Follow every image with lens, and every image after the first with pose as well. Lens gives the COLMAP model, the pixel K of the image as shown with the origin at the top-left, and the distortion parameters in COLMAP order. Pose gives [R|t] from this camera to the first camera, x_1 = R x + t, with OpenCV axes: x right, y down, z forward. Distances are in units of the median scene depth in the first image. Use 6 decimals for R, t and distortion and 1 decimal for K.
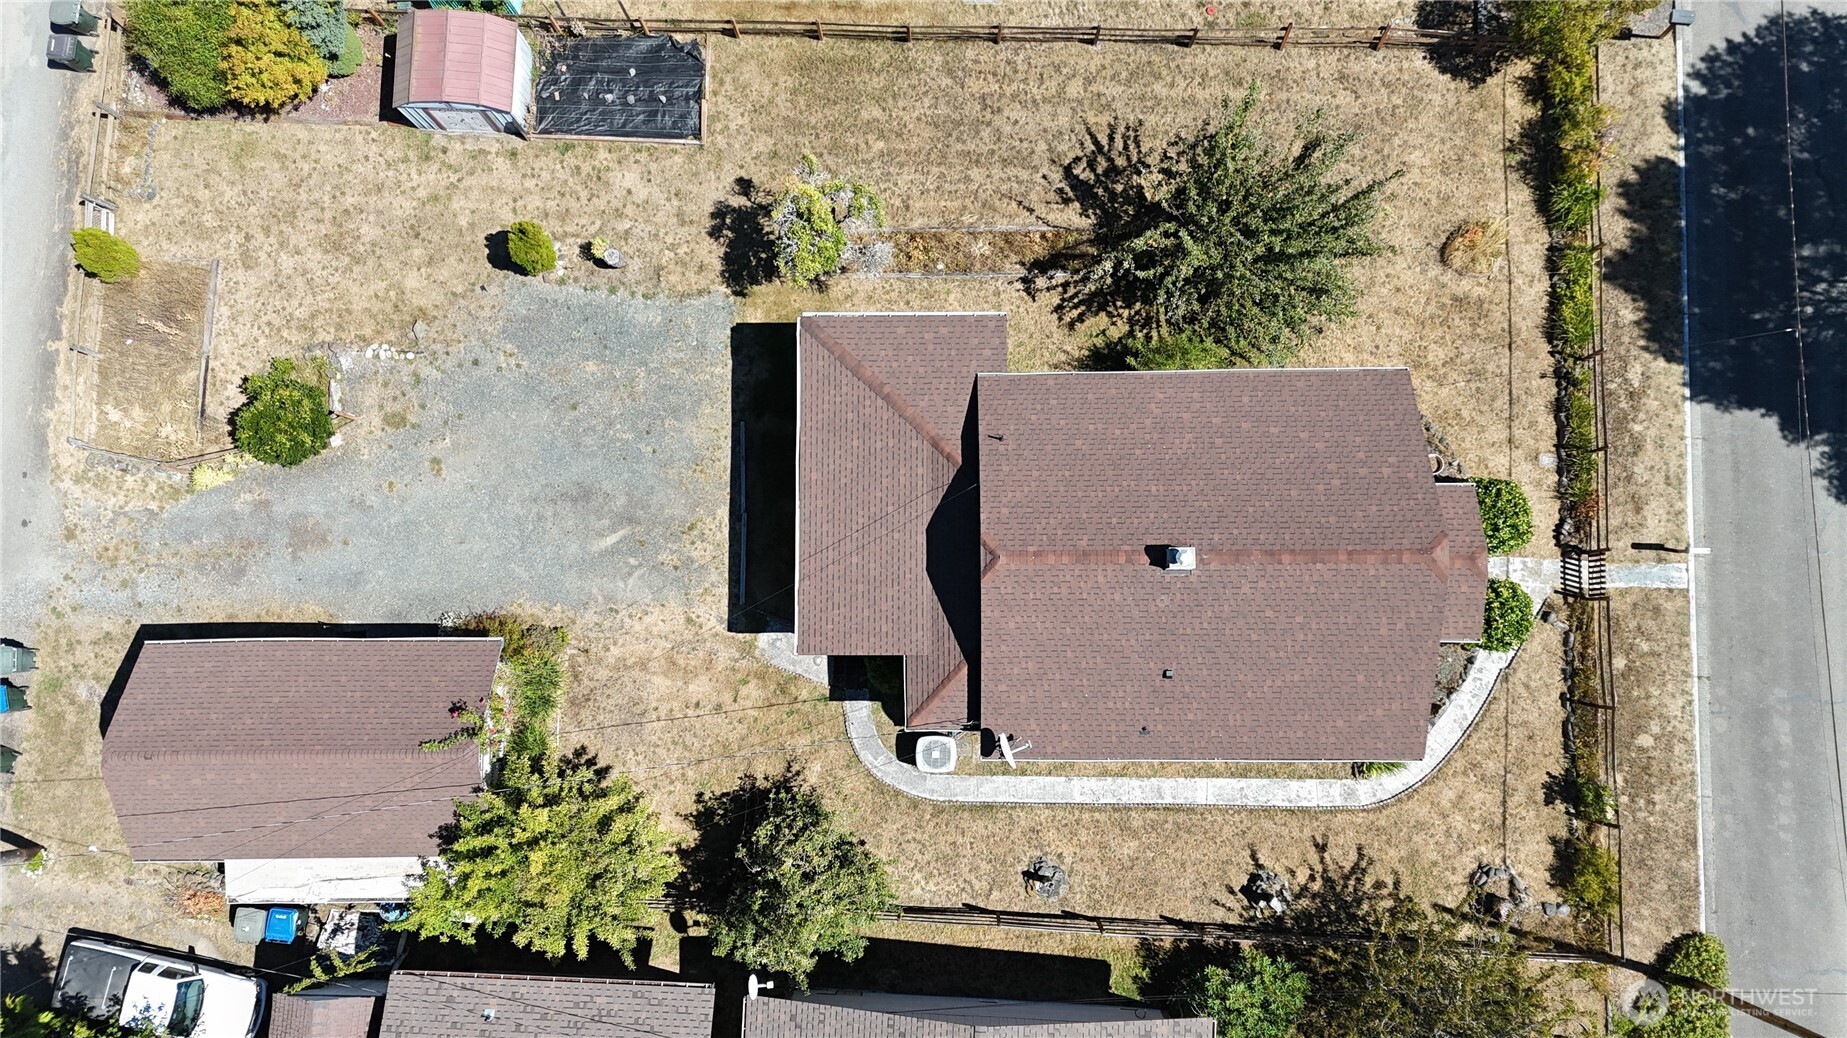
lens RADIAL K [[1361.2, 0, 931.5], [0, 1361.2, 511.0], [0, 0, 1]] dist [0.059273, -0.069886]
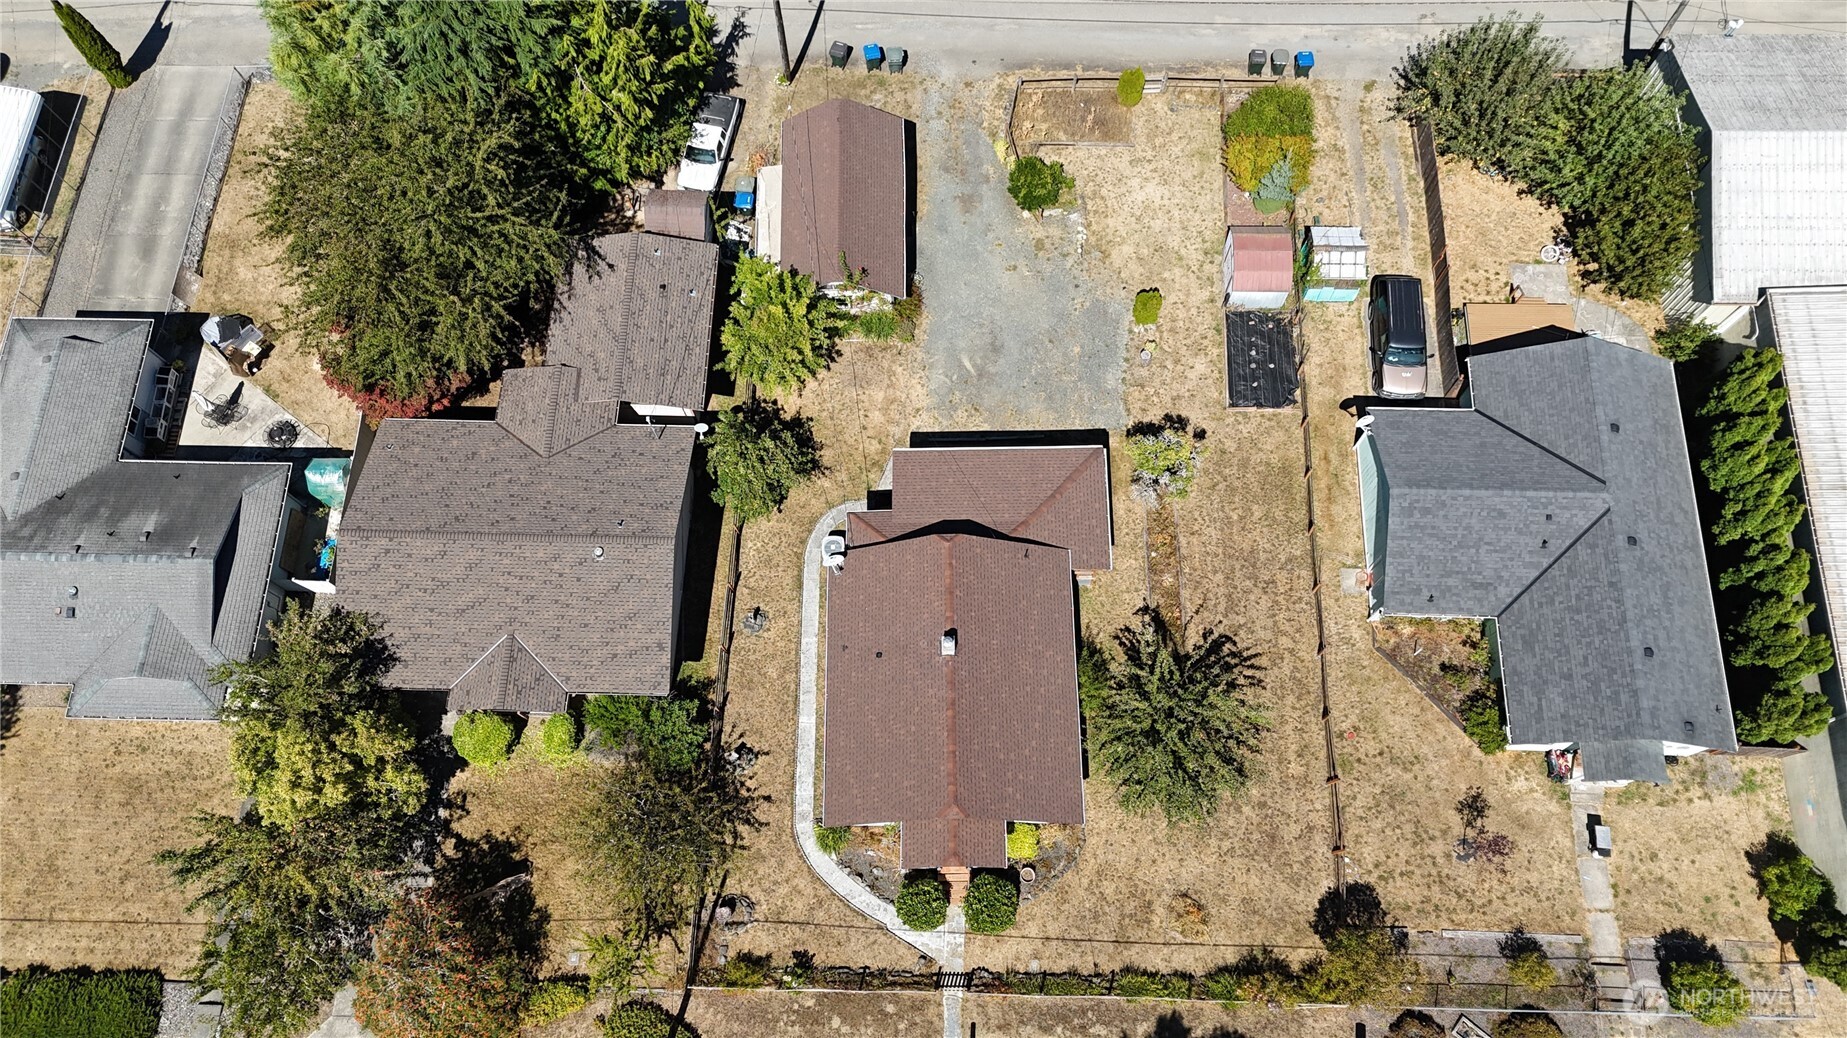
lens RADIAL K [[1361.2, 0, 924.7], [0, 1361.2, 518.9], [0, 0, 1]] dist [0.059273, -0.069886]
pose [[0.006397, 0.946983, -0.321219, 0.469493], [-0.992184, 0.046042, 0.115976, -0.110052], [0.124617, 0.317966, 0.939876, -0.474655]]
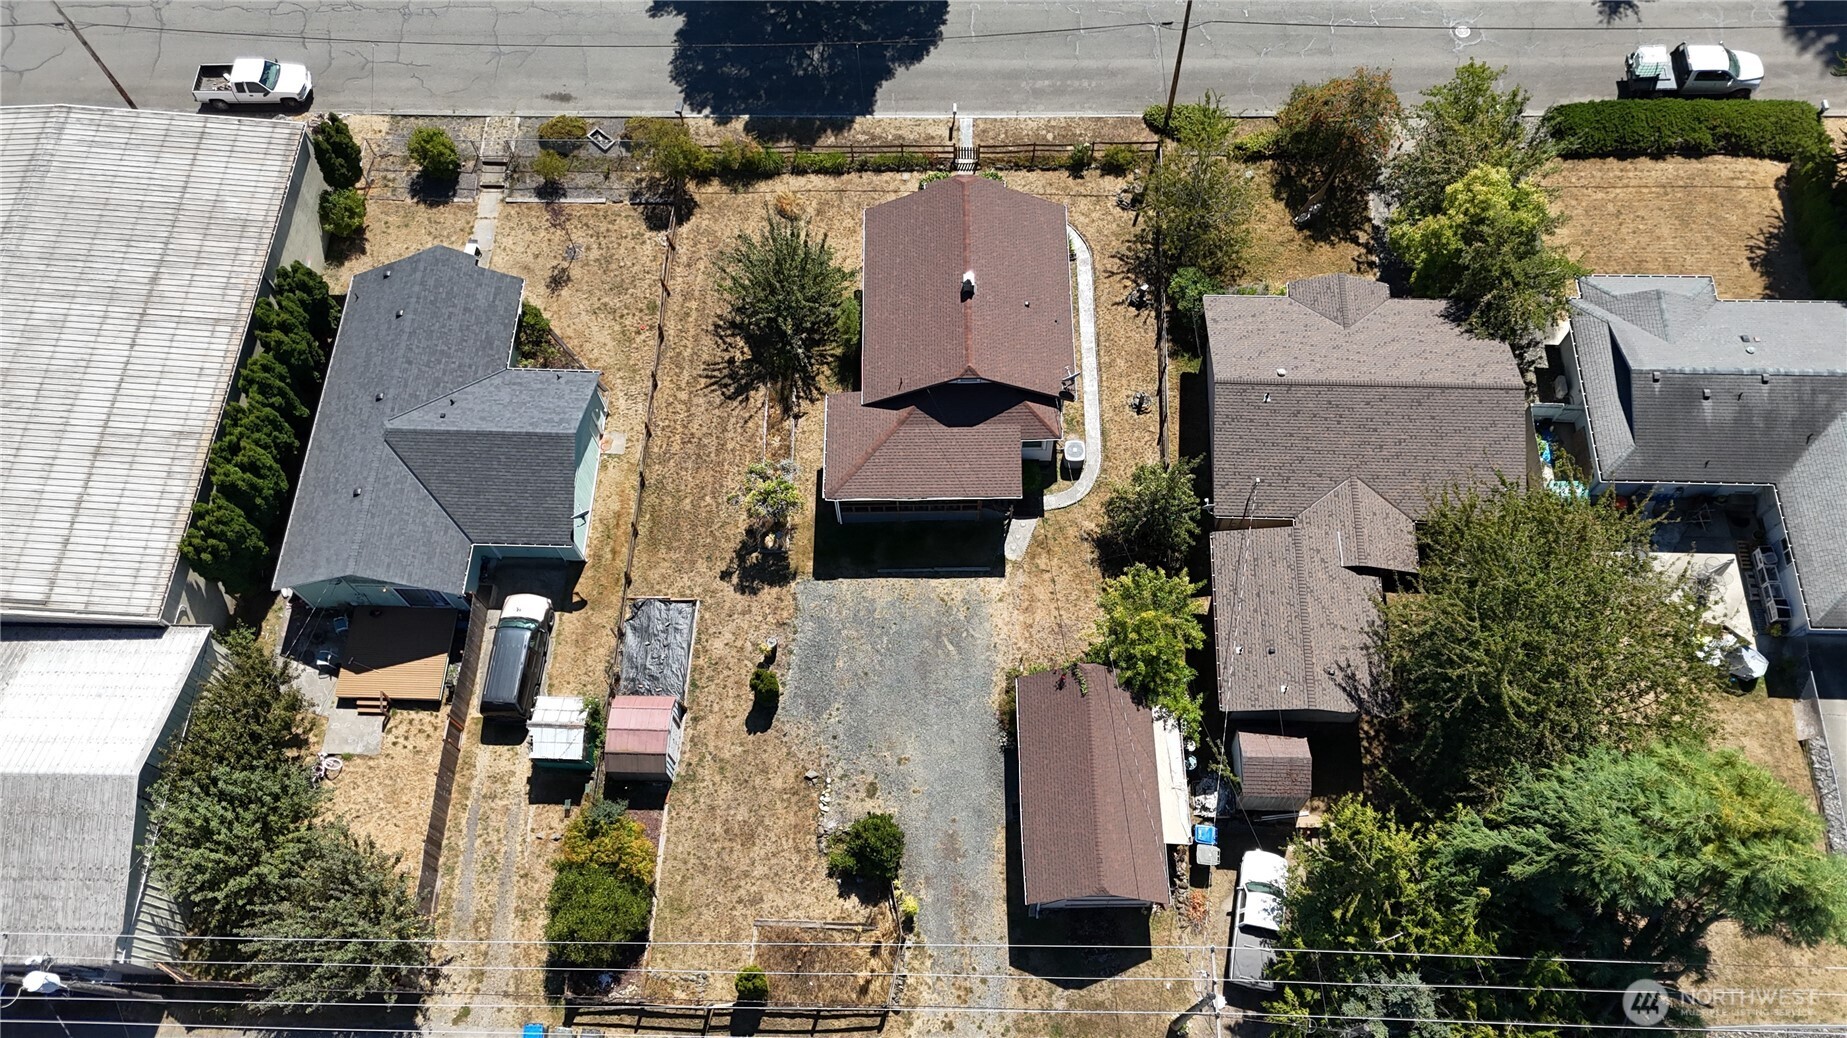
lens RADIAL K [[1361.2, 0, 923.1], [0, 1361.2, 522.1], [0, 0, 1]] dist [0.059273, -0.069886]
pose [[-0.001109, -0.897424, 0.441168, -0.828607], [0.997106, 0.032545, 0.068709, -0.128826], [-0.076019, 0.439968, 0.894790, -0.493269]]
